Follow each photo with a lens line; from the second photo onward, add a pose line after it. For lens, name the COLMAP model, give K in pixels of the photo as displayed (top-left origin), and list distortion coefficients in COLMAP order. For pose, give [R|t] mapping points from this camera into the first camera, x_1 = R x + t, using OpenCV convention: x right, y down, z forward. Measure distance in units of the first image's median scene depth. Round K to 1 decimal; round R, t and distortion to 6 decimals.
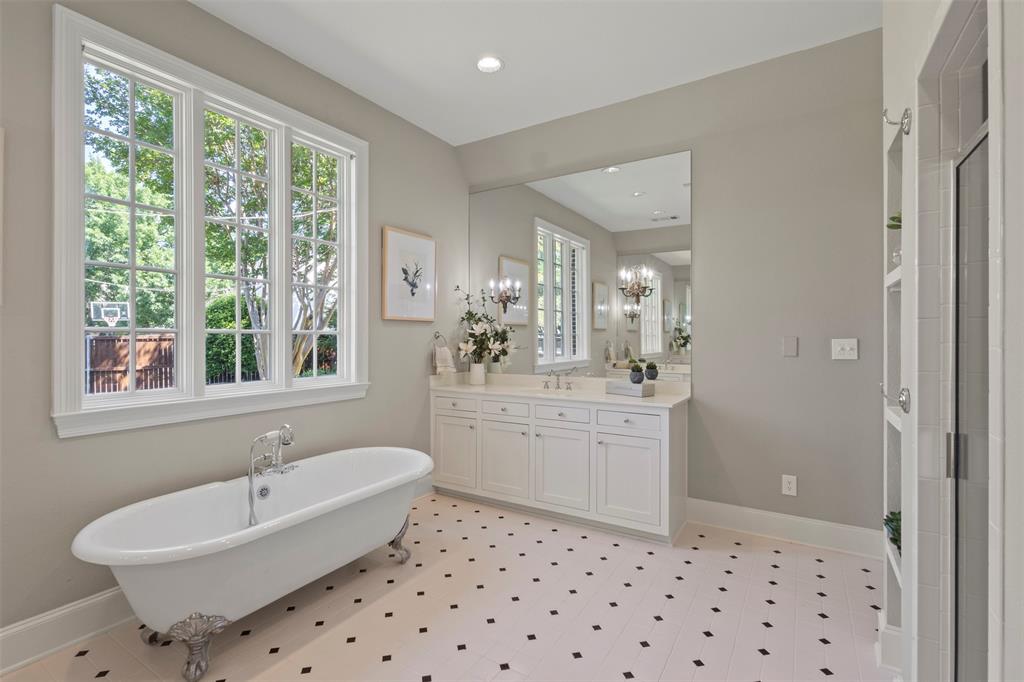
lens RADIAL K [[475.3, 0, 510.5], [0, 475.3, 339.1], [0, 0, 1]] dist [-0.000008, -0.000140]
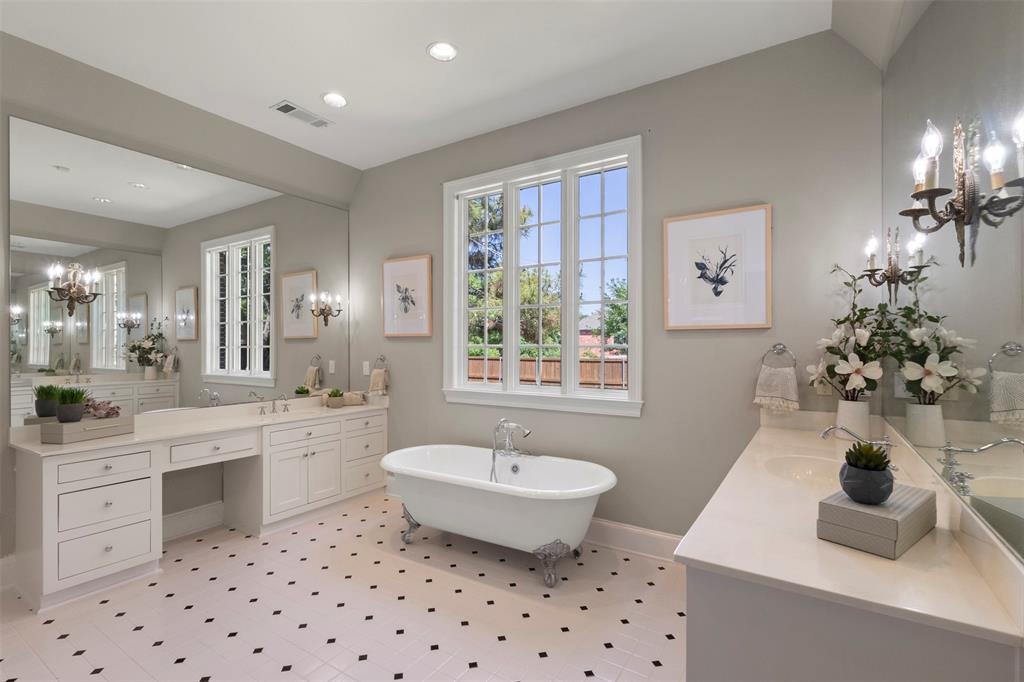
lens RADIAL K [[475.3, 0, 511.1], [0, 475.3, 344.4], [0, 0, 1]] dist [-0.000008, -0.000140]
pose [[-0.015252, -0.004980, -0.999871, 0.562833], [-0.003359, 0.999982, -0.004930, -0.010332], [0.999878, 0.003284, -0.015269, 0.713100]]
